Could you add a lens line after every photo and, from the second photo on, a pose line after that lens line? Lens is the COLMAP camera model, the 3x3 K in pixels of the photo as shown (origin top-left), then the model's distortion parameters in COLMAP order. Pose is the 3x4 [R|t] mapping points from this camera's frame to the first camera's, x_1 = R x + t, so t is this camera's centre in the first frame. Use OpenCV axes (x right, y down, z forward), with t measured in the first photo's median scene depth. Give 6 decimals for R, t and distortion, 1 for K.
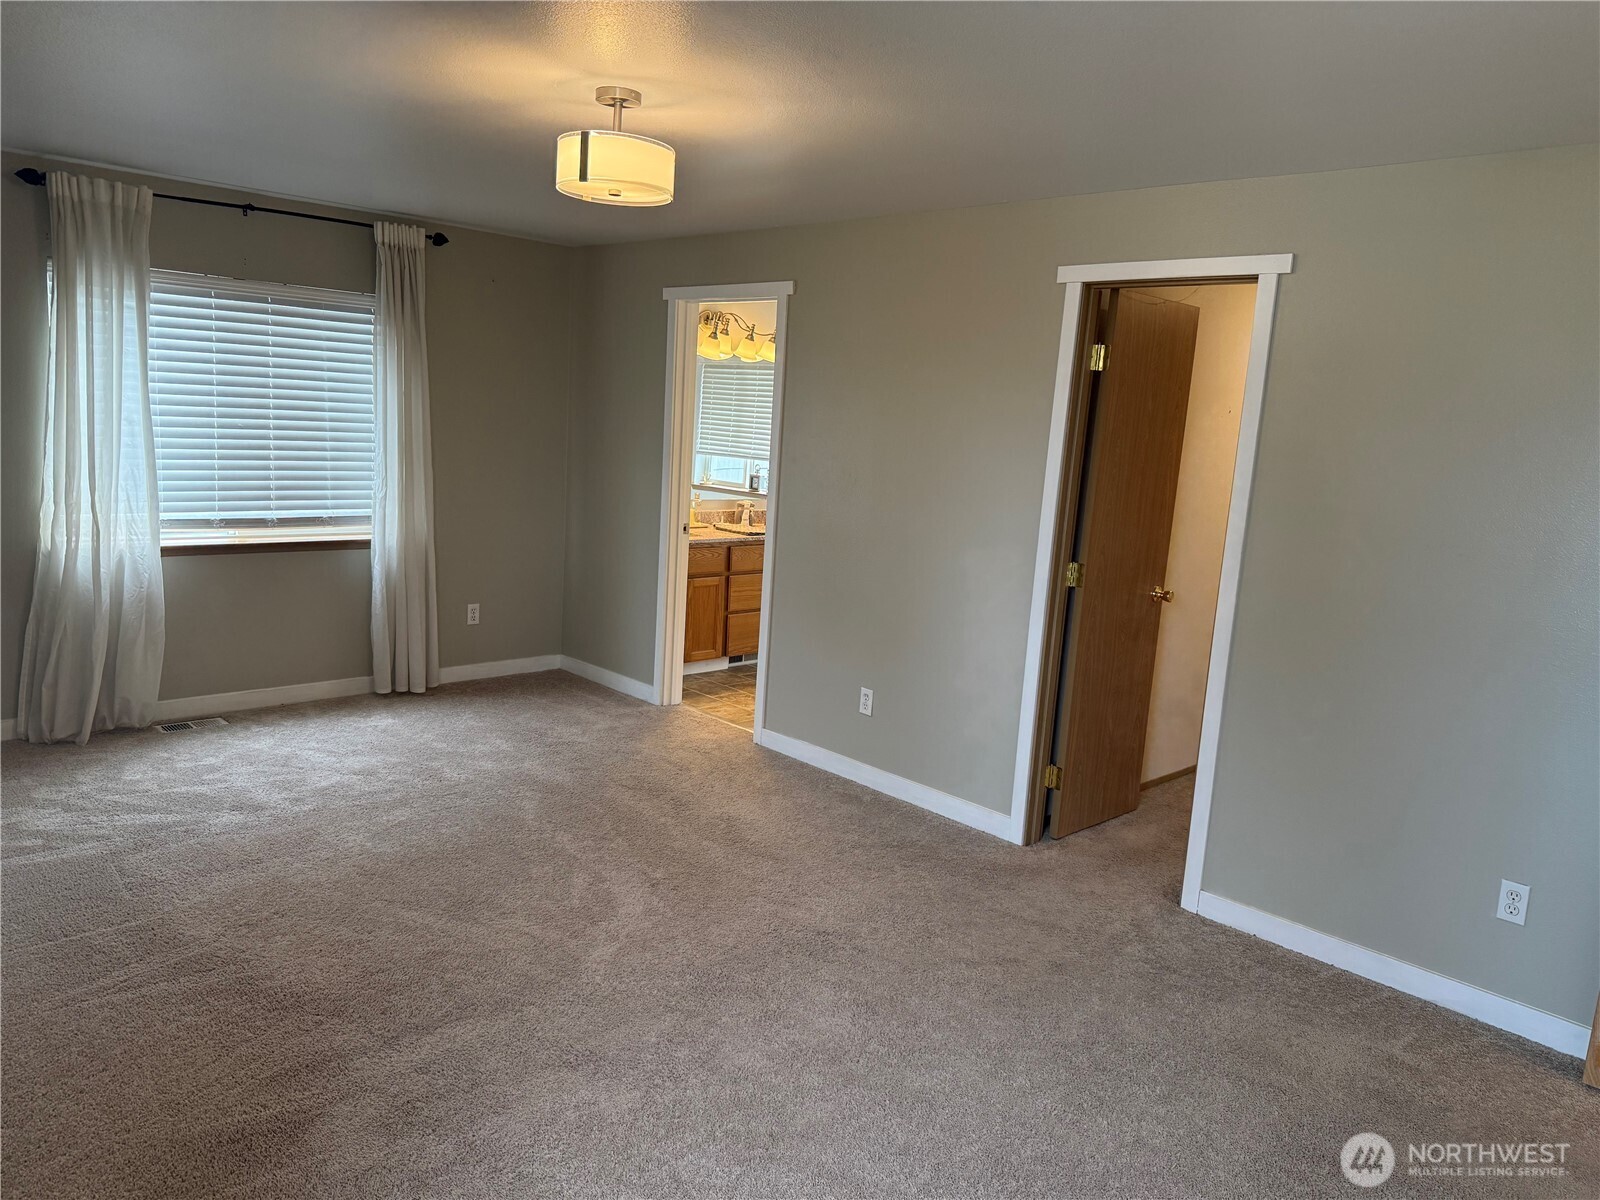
lens RADIAL K [[1123.6, 0, 801.8], [0, 1123.6, 588.2], [0, 0, 1]] dist [0.037713, -0.056272]
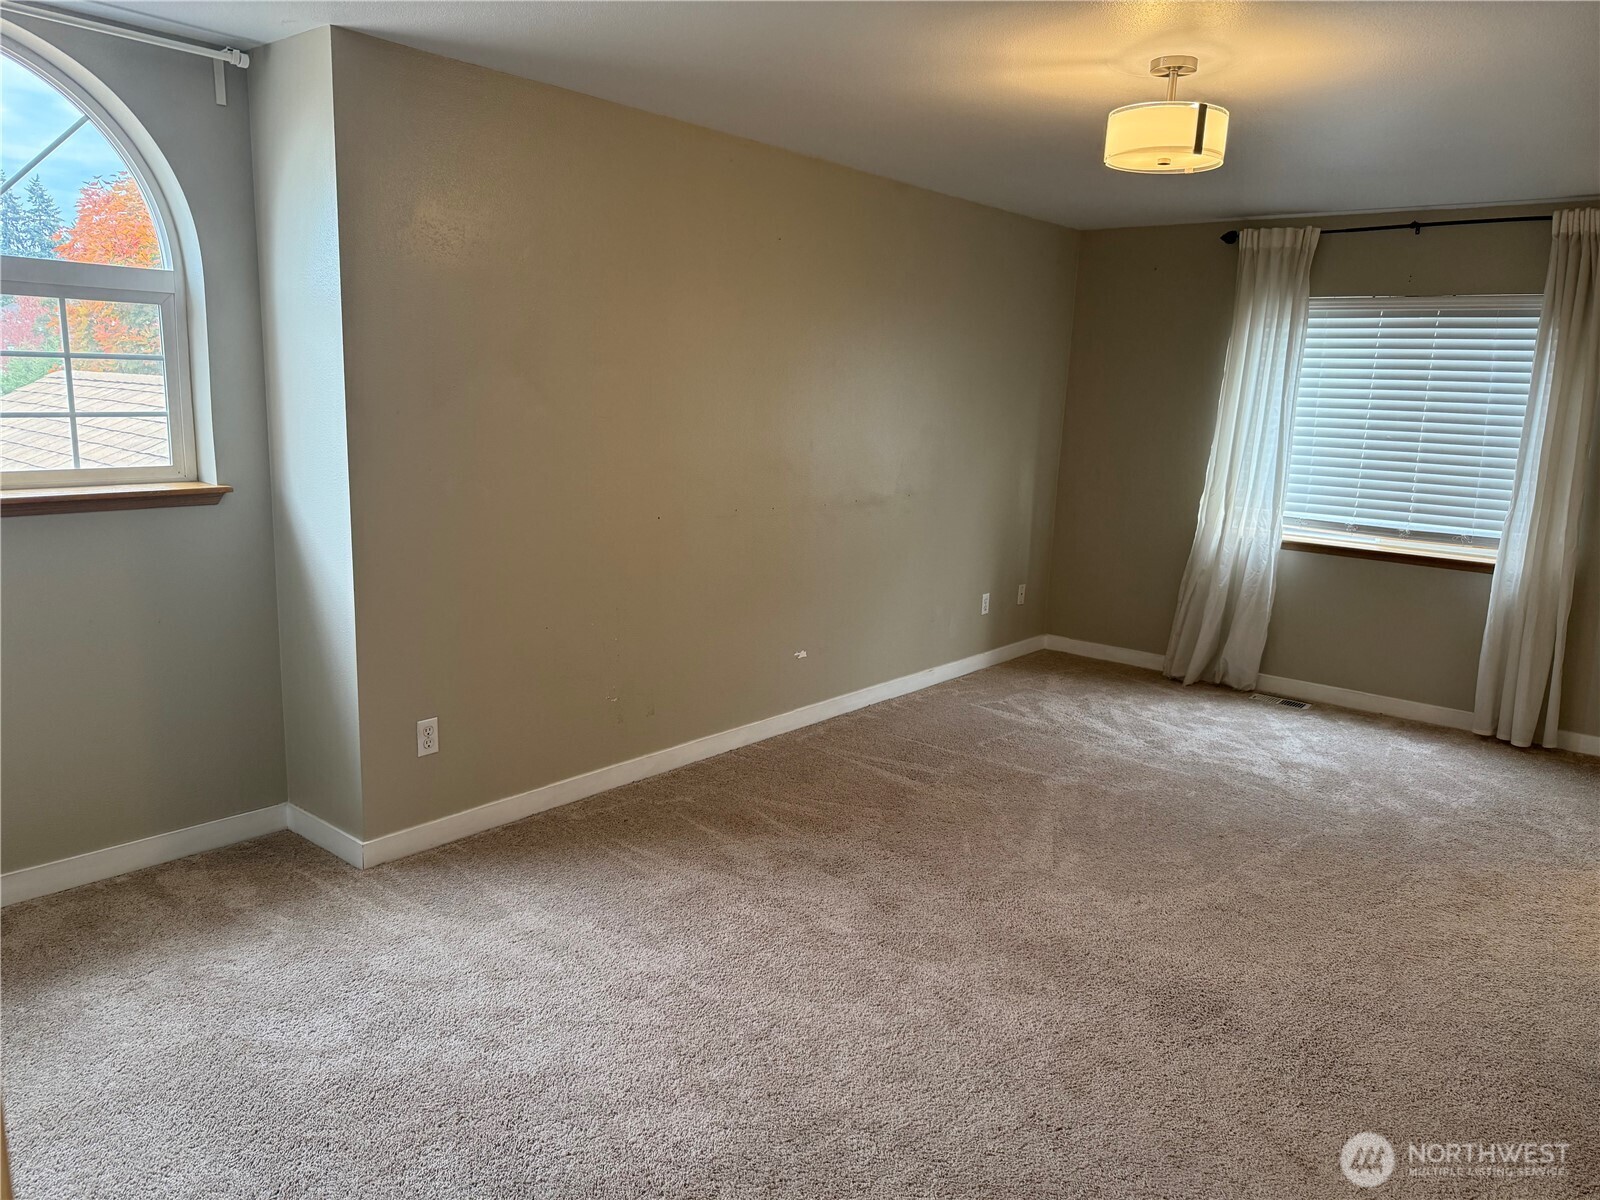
lens RADIAL K [[1123.6, 0, 799.7], [0, 1123.6, 602.2], [0, 0, 1]] dist [0.037713, -0.056272]
pose [[0.112239, 0.131642, -0.984923, 0.529028], [-0.185221, 0.976586, 0.109421, -0.010227], [0.976266, 0.170147, 0.133994, 0.386928]]
